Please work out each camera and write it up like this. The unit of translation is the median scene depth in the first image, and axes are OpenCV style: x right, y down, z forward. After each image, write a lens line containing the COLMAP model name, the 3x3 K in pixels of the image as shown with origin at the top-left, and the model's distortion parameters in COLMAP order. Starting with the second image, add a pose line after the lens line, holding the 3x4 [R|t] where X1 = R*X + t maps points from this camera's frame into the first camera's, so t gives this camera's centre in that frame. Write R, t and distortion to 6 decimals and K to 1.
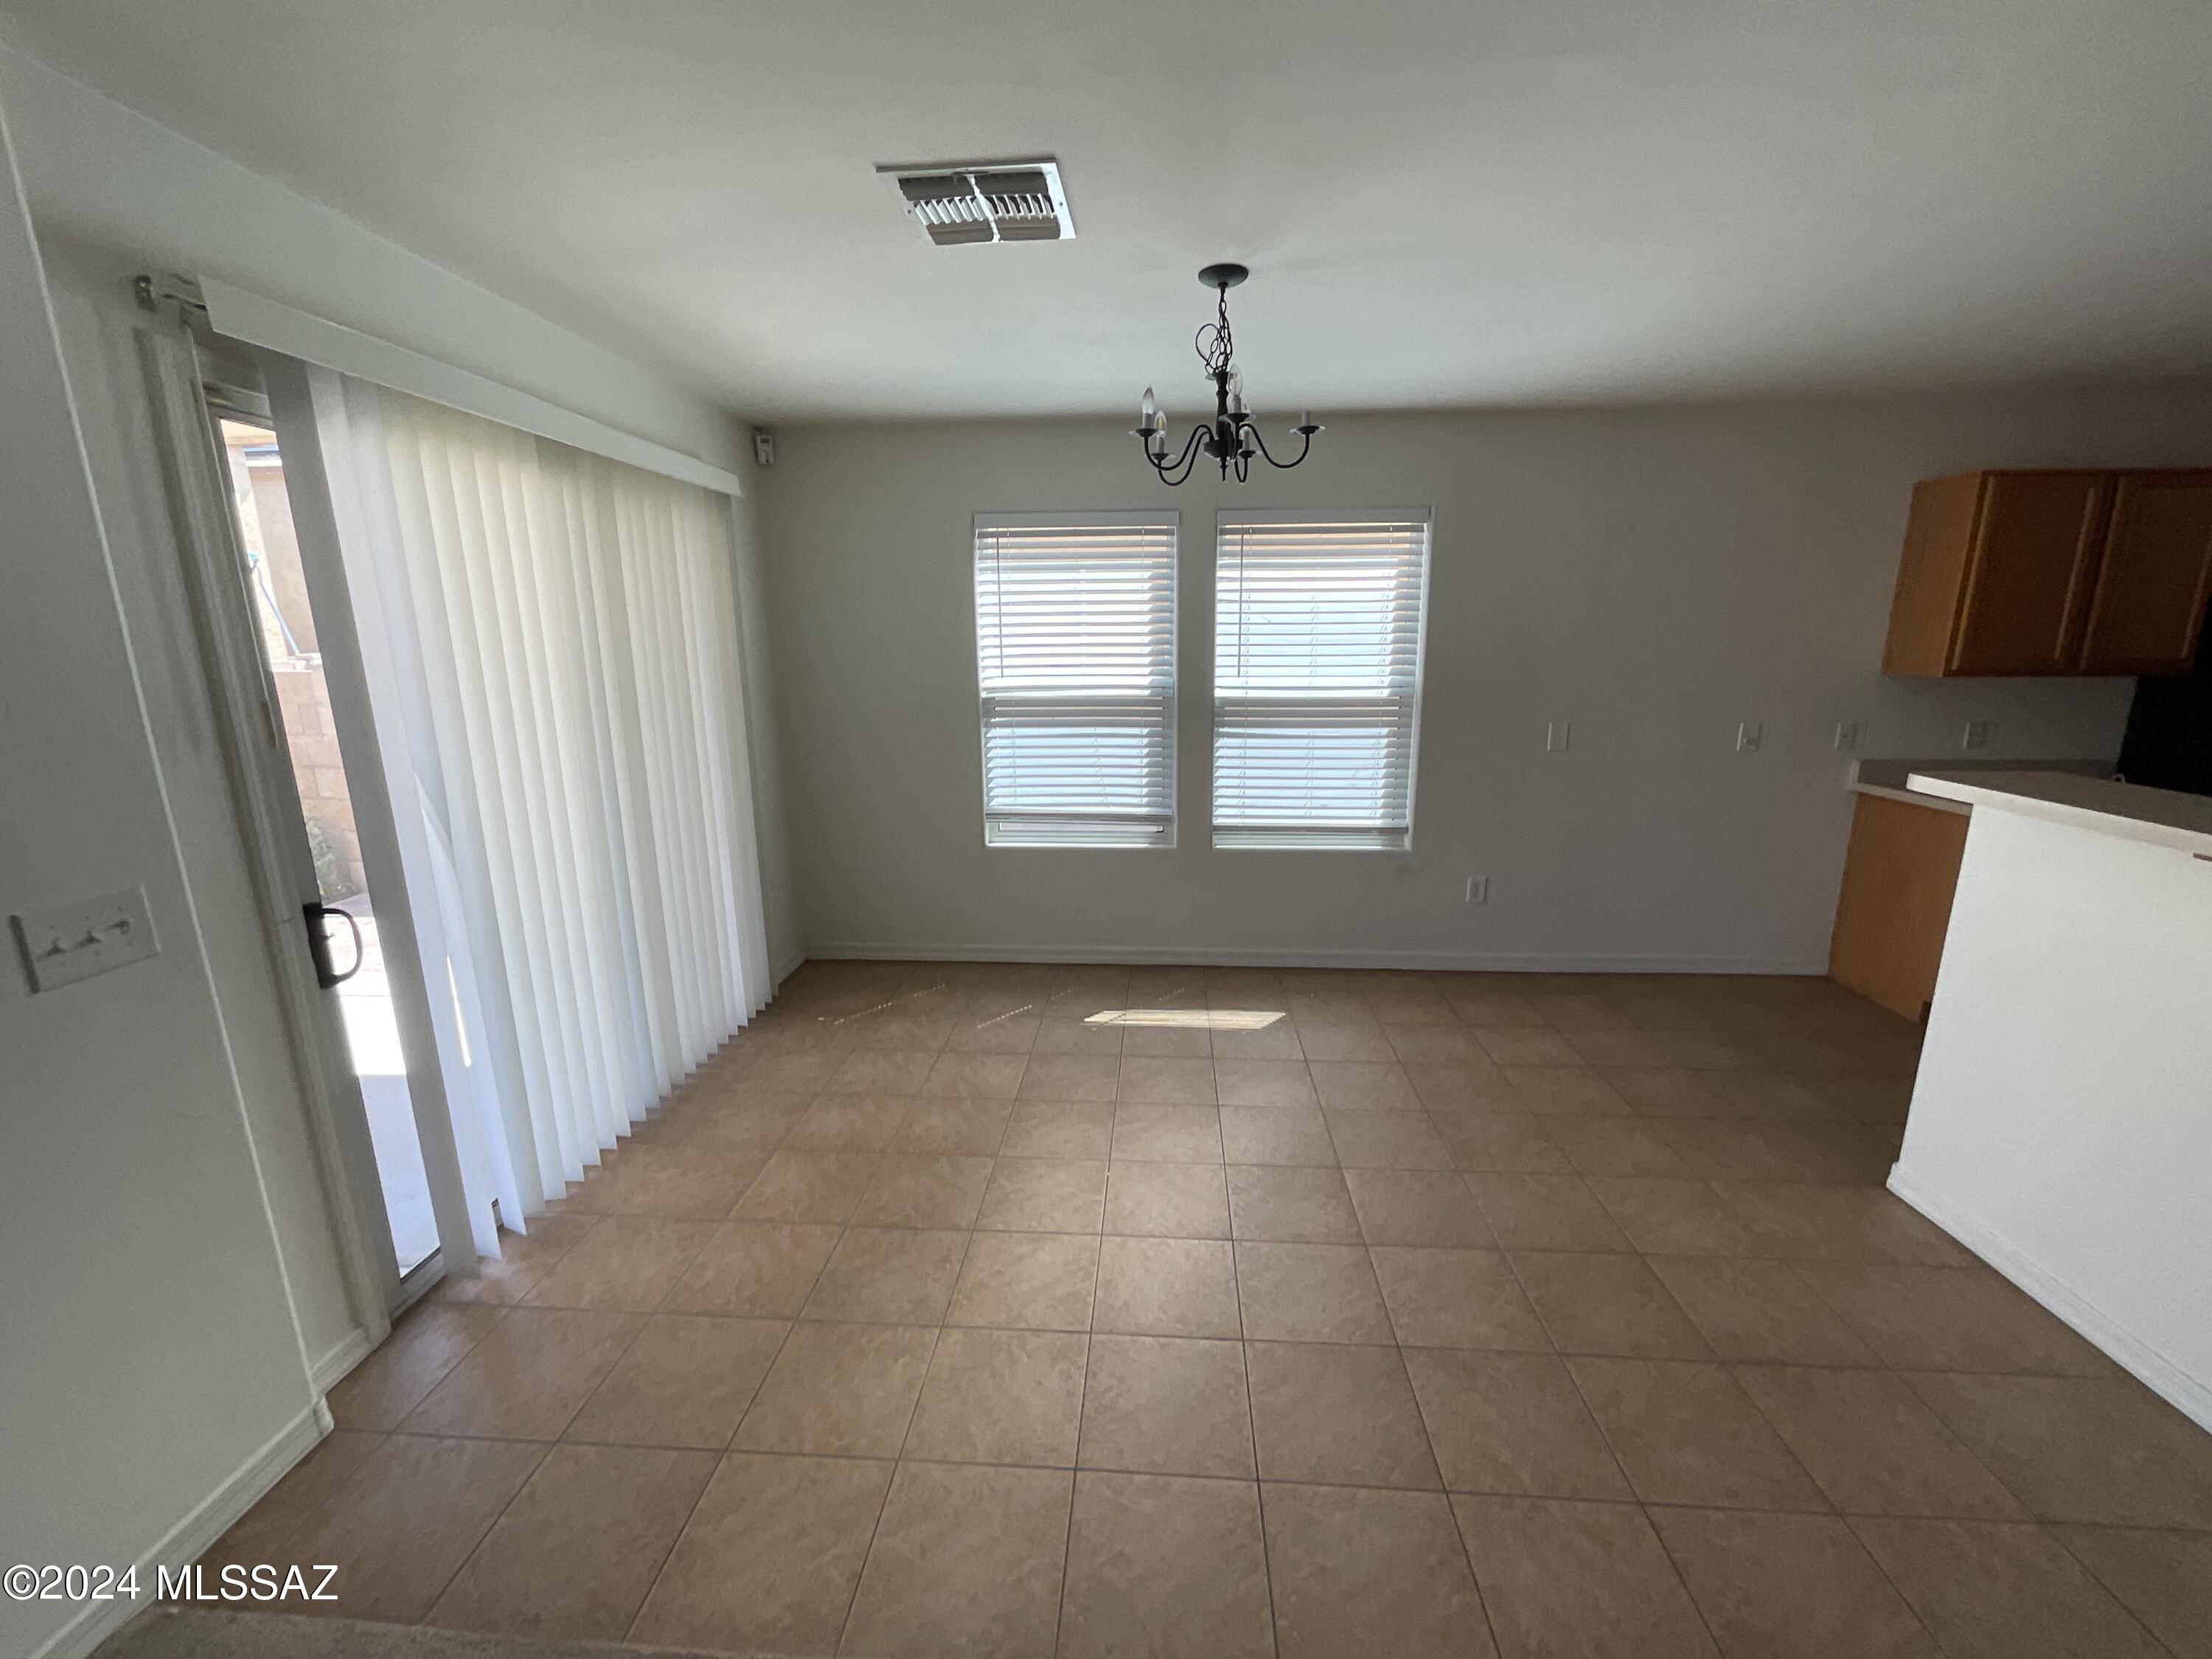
lens RADIAL K [[896.3, 0, 1106.4], [0, 896.3, 830.3], [0, 0, 1]] dist [-0.001764, 0.000686]
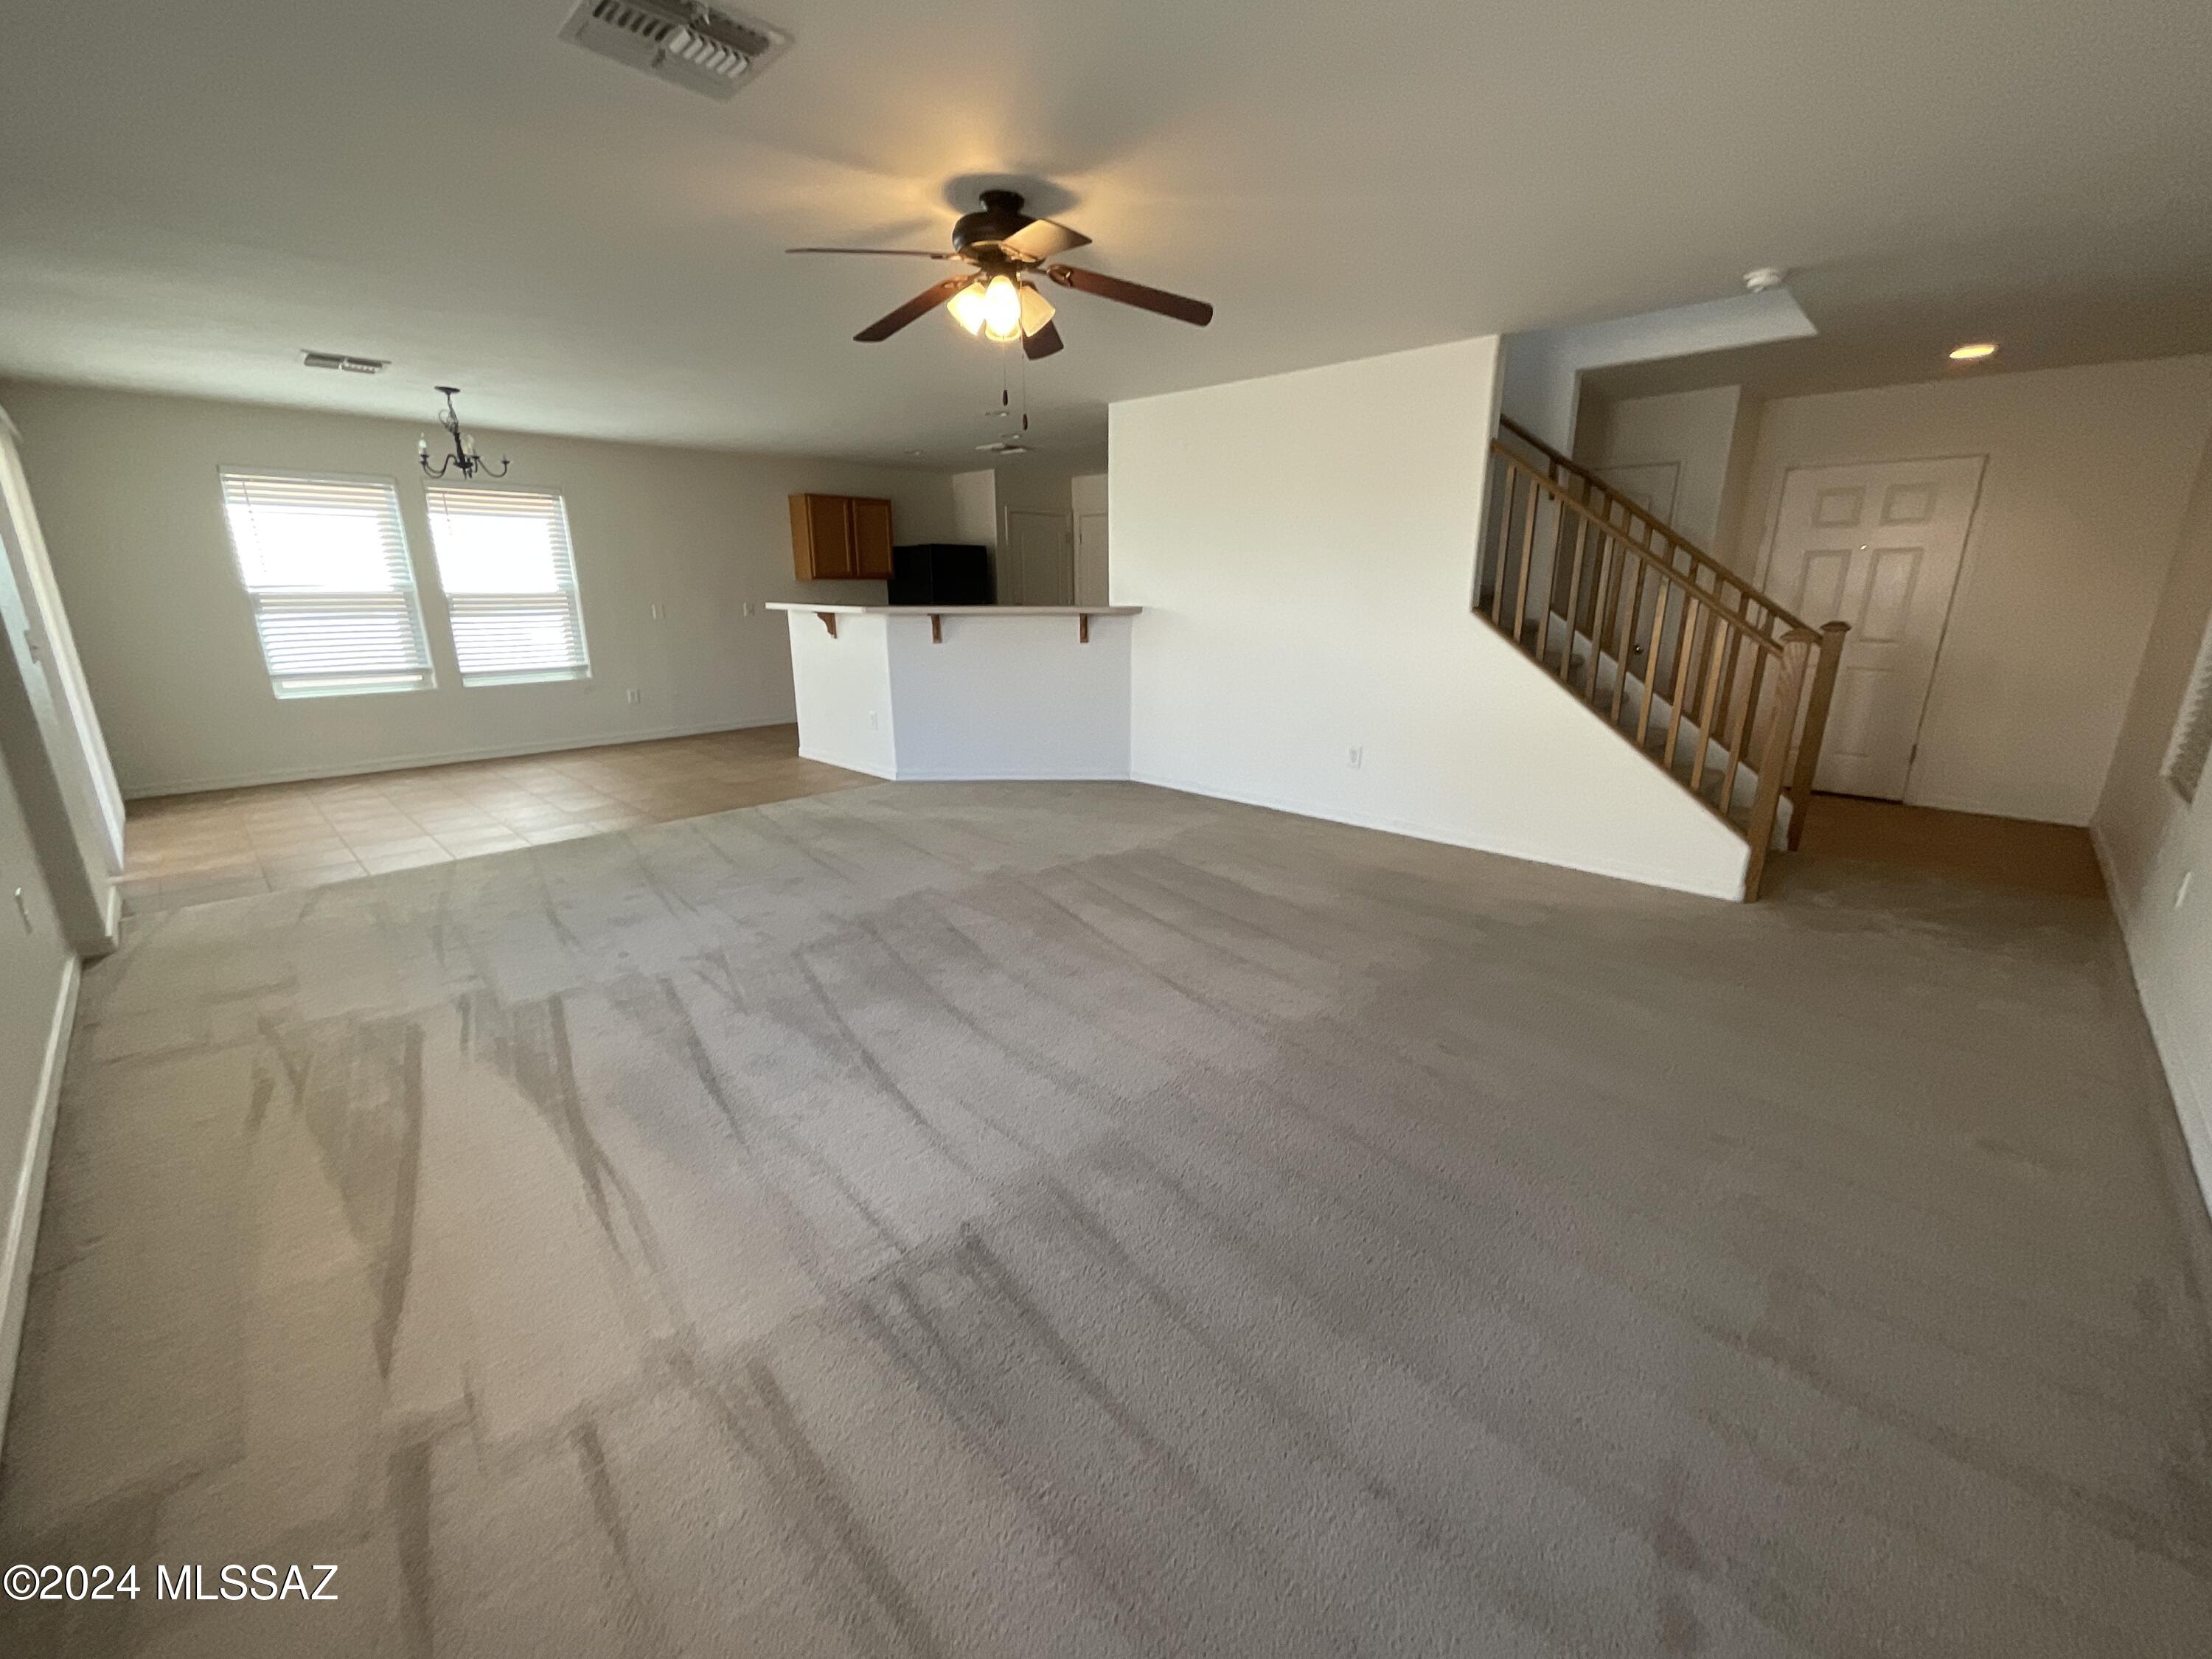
lens RADIAL K [[896.3, 0, 1111.3], [0, 896.3, 826.4], [0, 0, 1]] dist [-0.001764, 0.000686]
pose [[0.644646, -0.195133, 0.739158, -0.417489], [0.162442, 0.979759, 0.116979, 0.300661], [-0.747023, 0.044660, 0.663296, -1.066963]]
